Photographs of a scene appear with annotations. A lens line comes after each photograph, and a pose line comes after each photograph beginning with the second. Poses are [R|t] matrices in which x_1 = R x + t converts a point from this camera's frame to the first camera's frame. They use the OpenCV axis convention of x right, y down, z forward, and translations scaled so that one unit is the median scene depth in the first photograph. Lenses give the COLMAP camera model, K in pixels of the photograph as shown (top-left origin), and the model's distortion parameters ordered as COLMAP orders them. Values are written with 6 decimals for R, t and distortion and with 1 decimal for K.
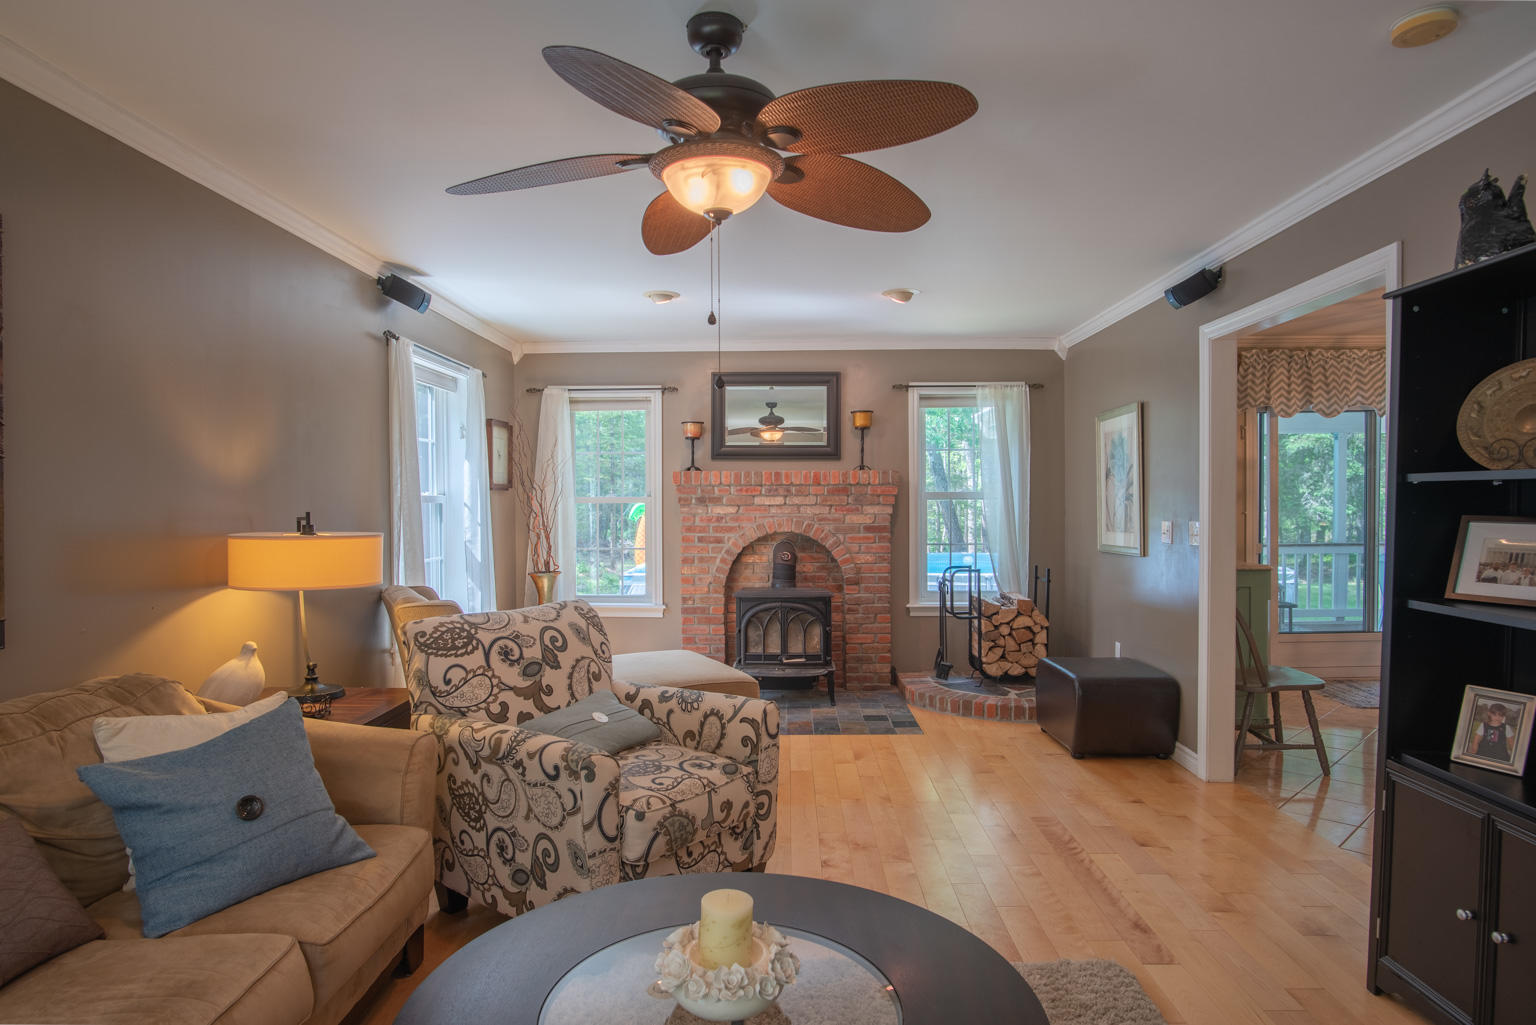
lens RADIAL K [[885.3, 0, 774.7], [0, 885.3, 513.1], [0, 0, 1]] dist [-0.022181, 0.004334]
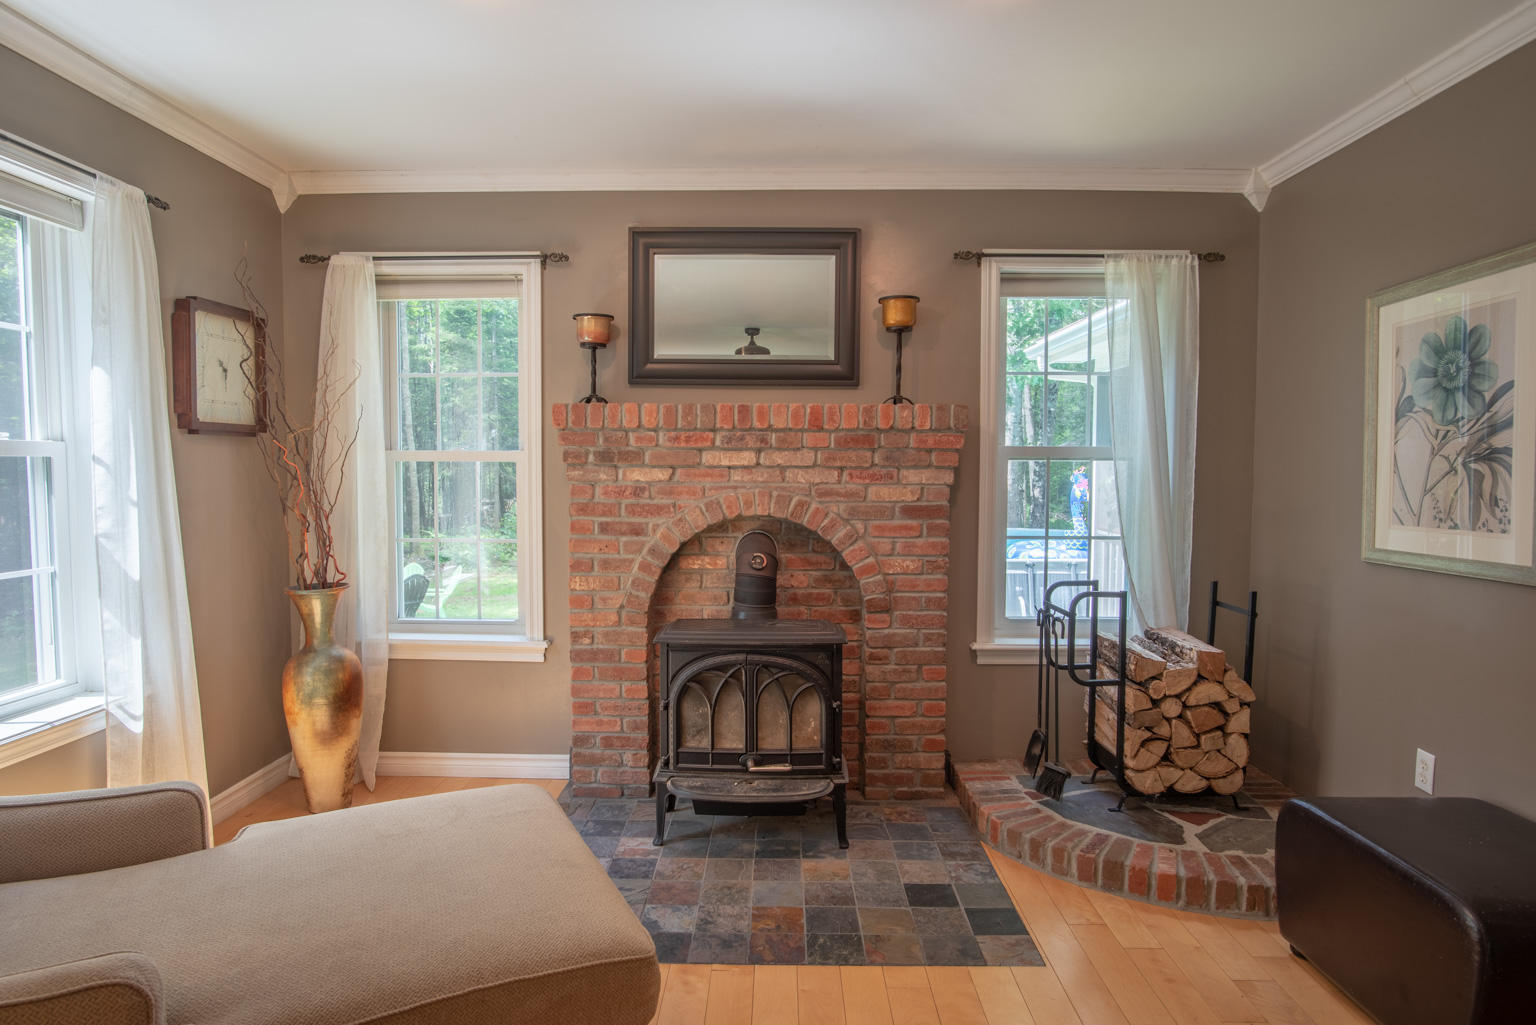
lens RADIAL K [[885.3, 0, 765.9], [0, 885.3, 514.5], [0, 0, 1]] dist [-0.022181, 0.004334]
pose [[0.999962, 0.008430, -0.002424, 0.018235], [-0.008322, 0.999106, 0.041443, -0.002281], [0.002771, -0.041421, 0.999138, 0.451489]]
